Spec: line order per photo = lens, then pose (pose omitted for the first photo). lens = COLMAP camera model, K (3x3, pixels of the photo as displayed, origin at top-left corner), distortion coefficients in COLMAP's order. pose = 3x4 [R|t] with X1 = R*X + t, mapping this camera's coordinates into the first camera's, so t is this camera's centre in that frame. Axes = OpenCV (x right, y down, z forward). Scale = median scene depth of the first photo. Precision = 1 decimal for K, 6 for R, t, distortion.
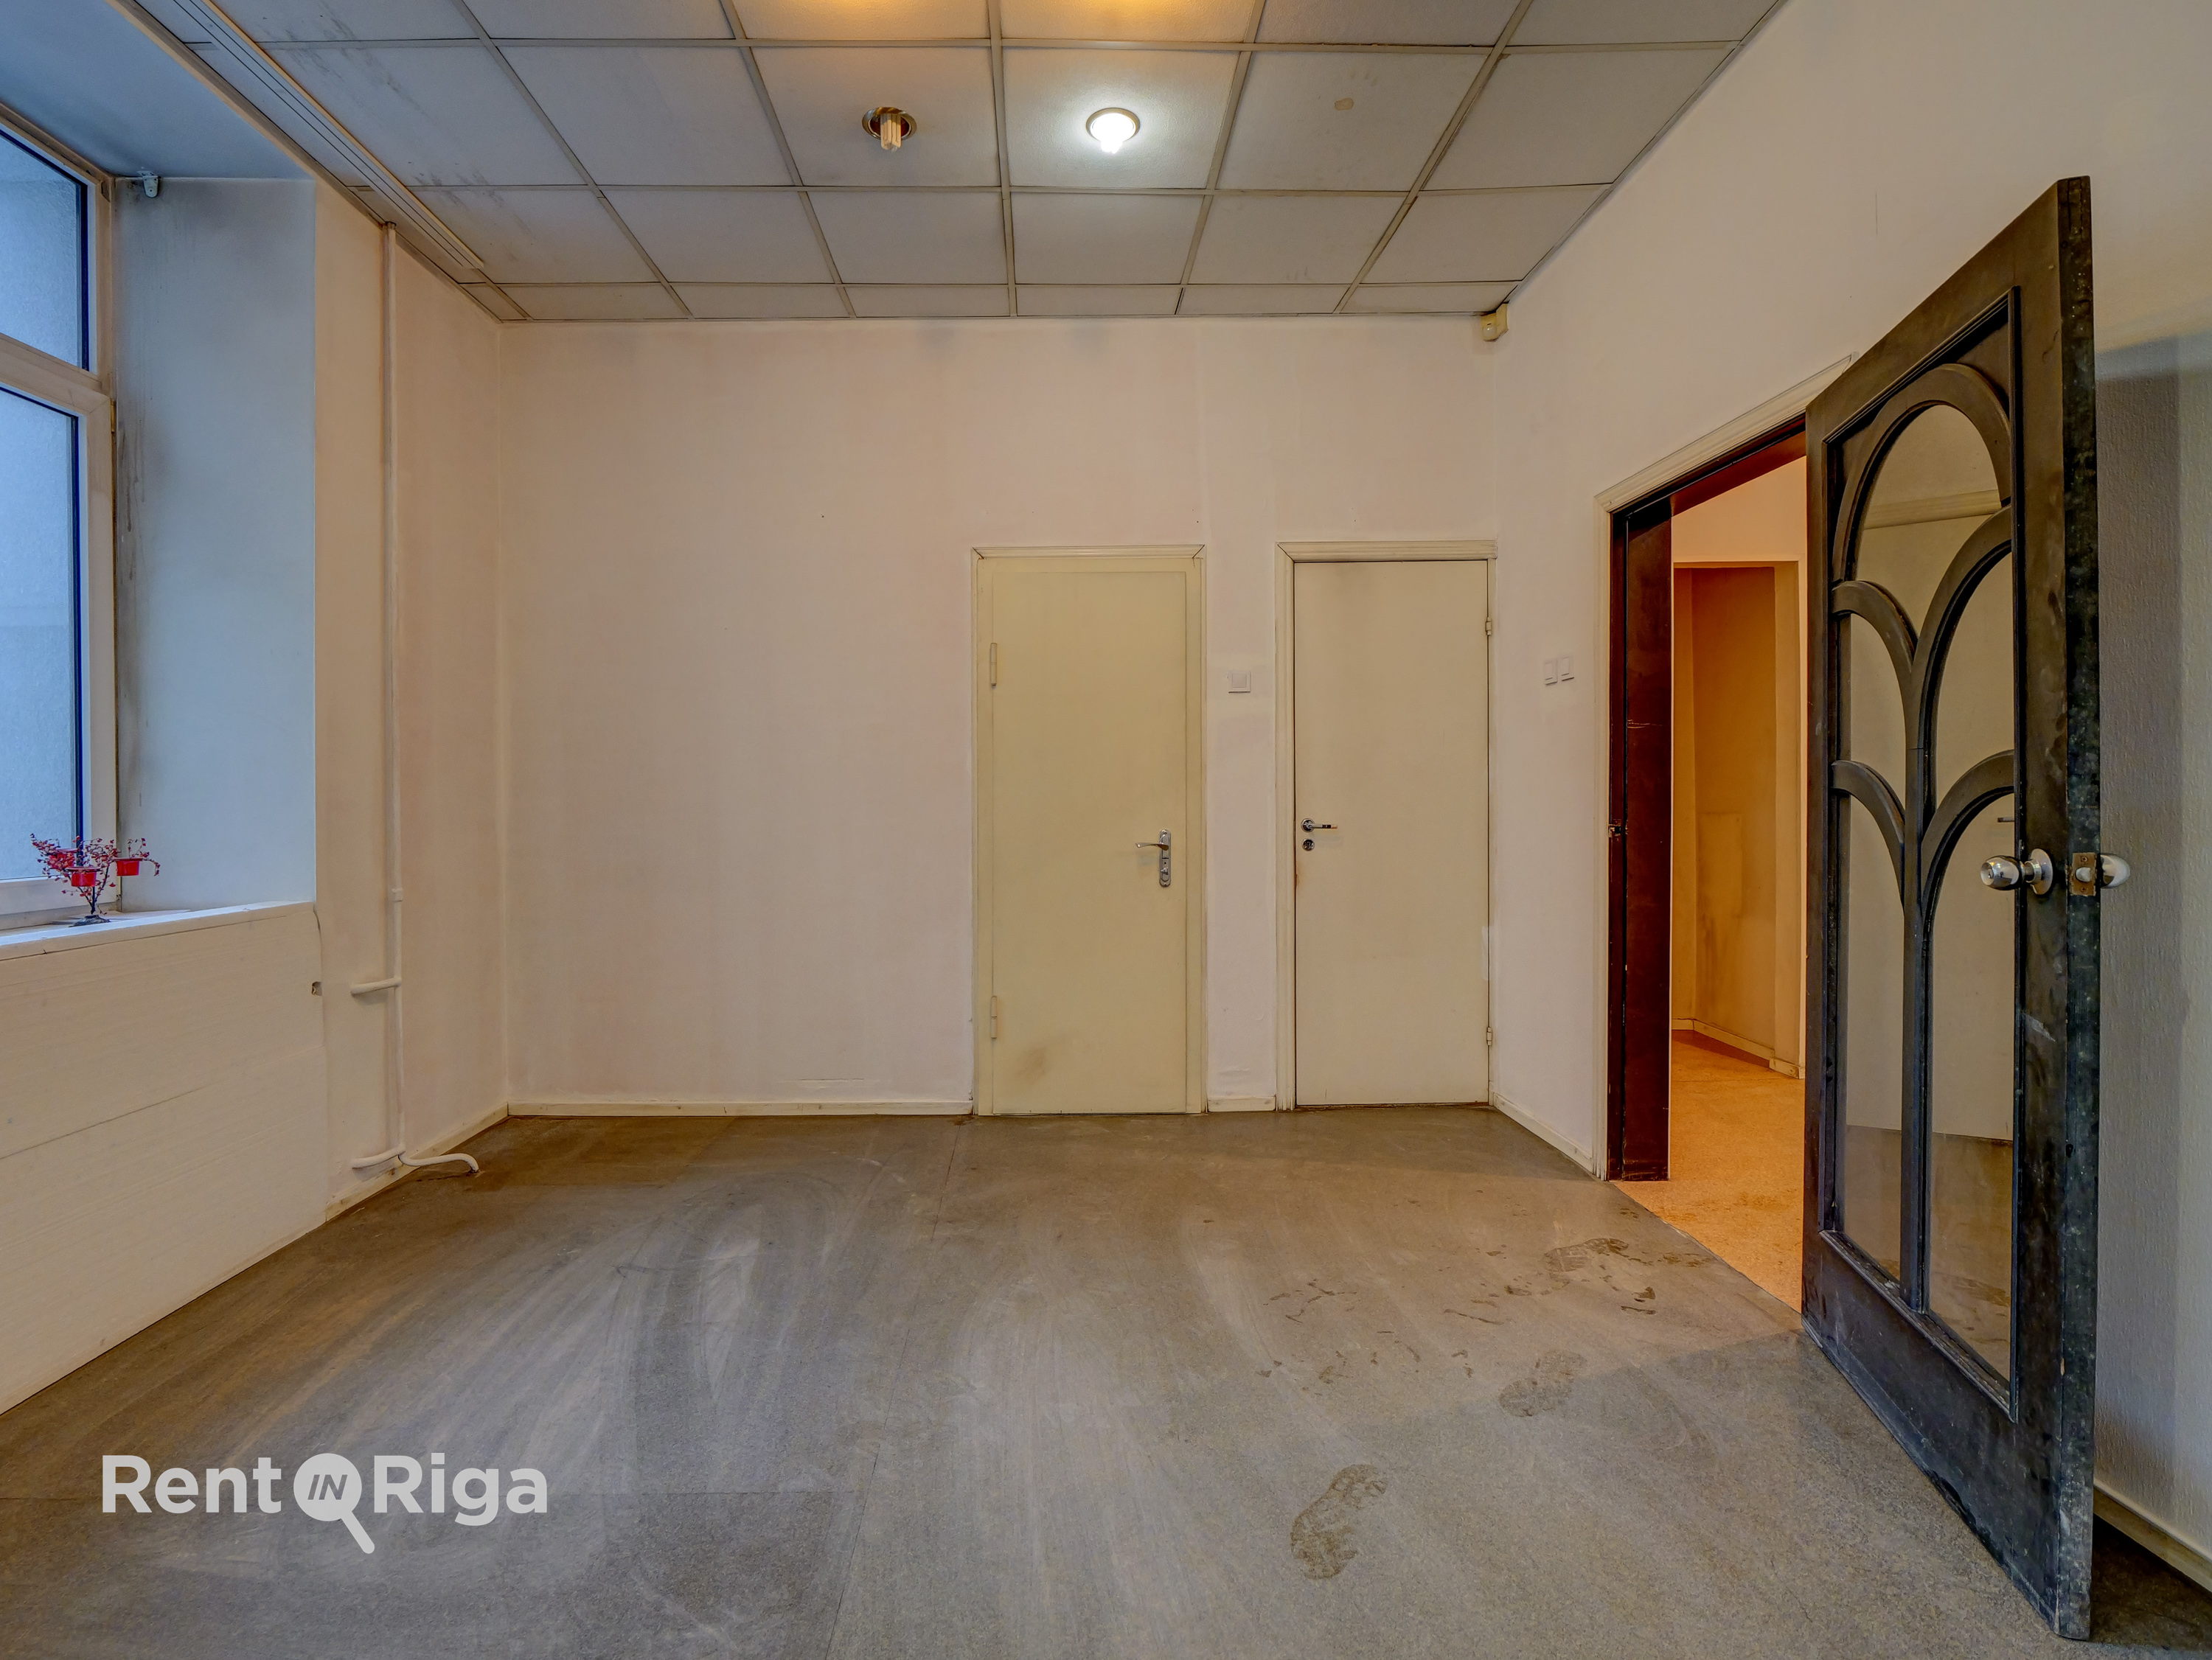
lens RADIAL K [[1078.8, 0, 1072.6], [0, 1078.8, 823.0], [0, 0, 1]] dist [-0.015223, -0.000220]
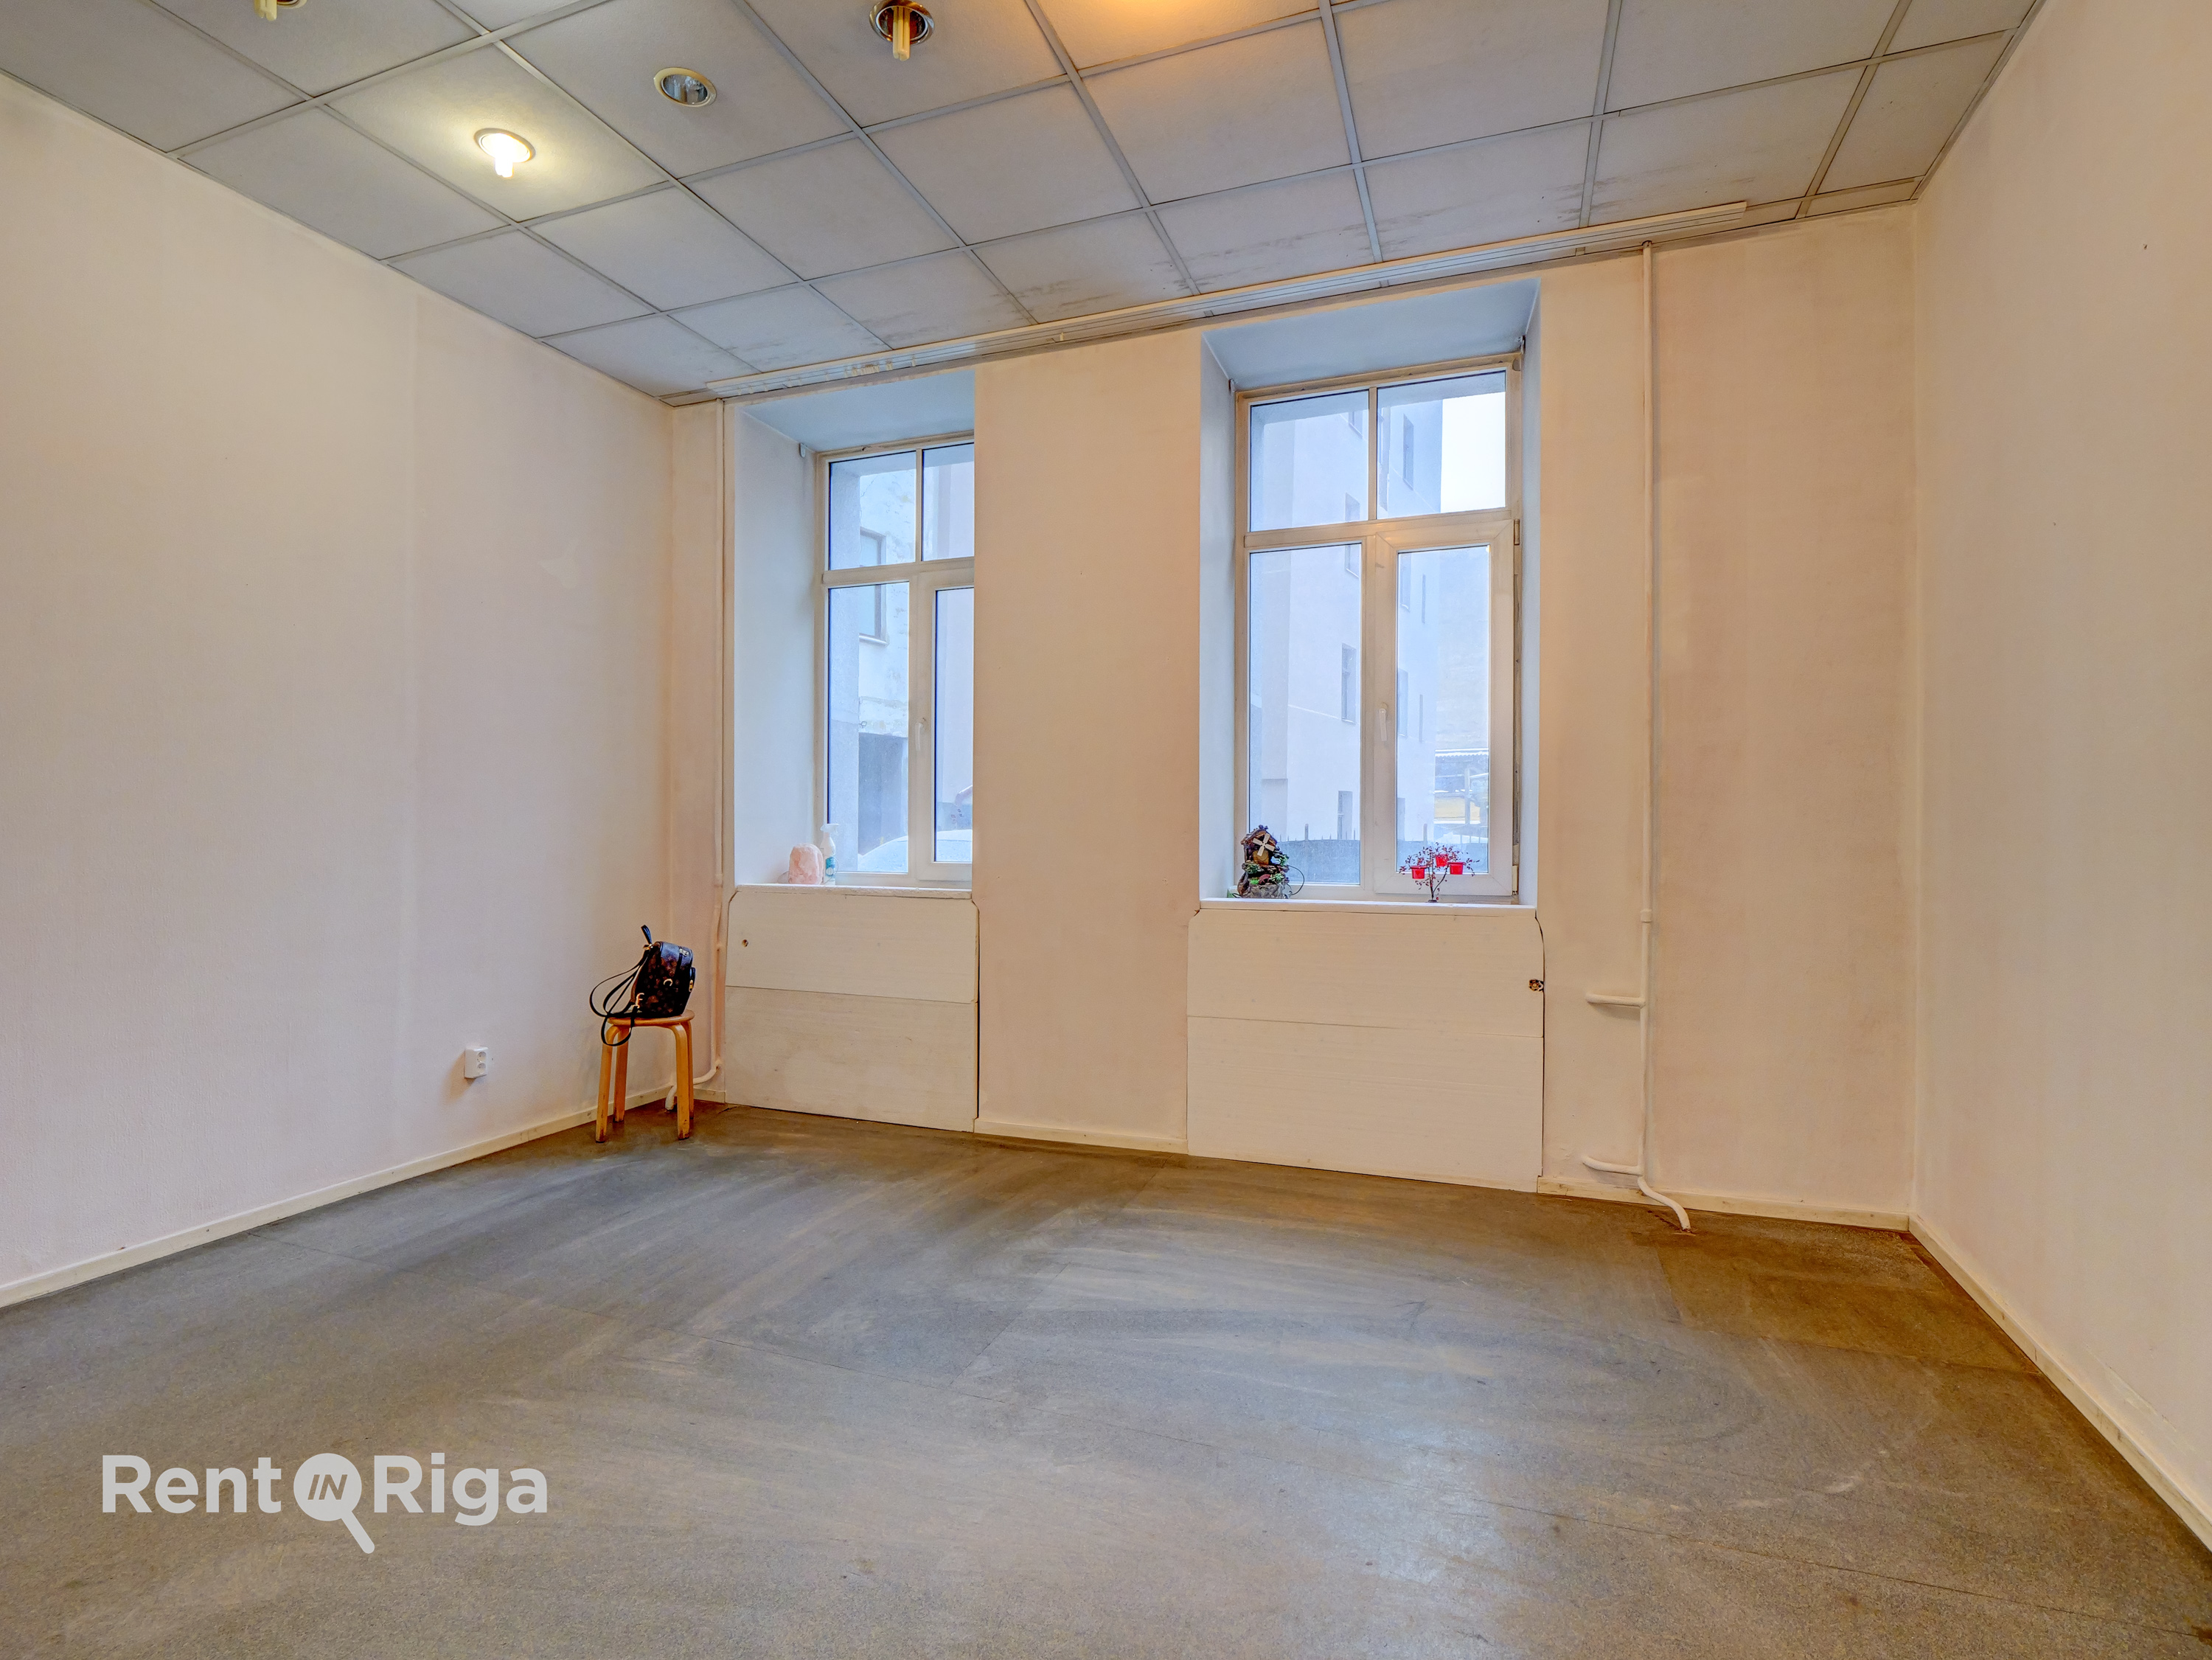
lens RADIAL K [[1079.0, 0, 1072.6], [0, 1079.0, 823.0], [0, 0, 1]] dist [-0.015223, -0.000220]
pose [[-0.388934, 0.005588, -0.921249, 0.548102], [-0.017655, 0.999753, 0.013518, -0.025064], [0.921096, 0.021522, -0.388739, 0.998929]]
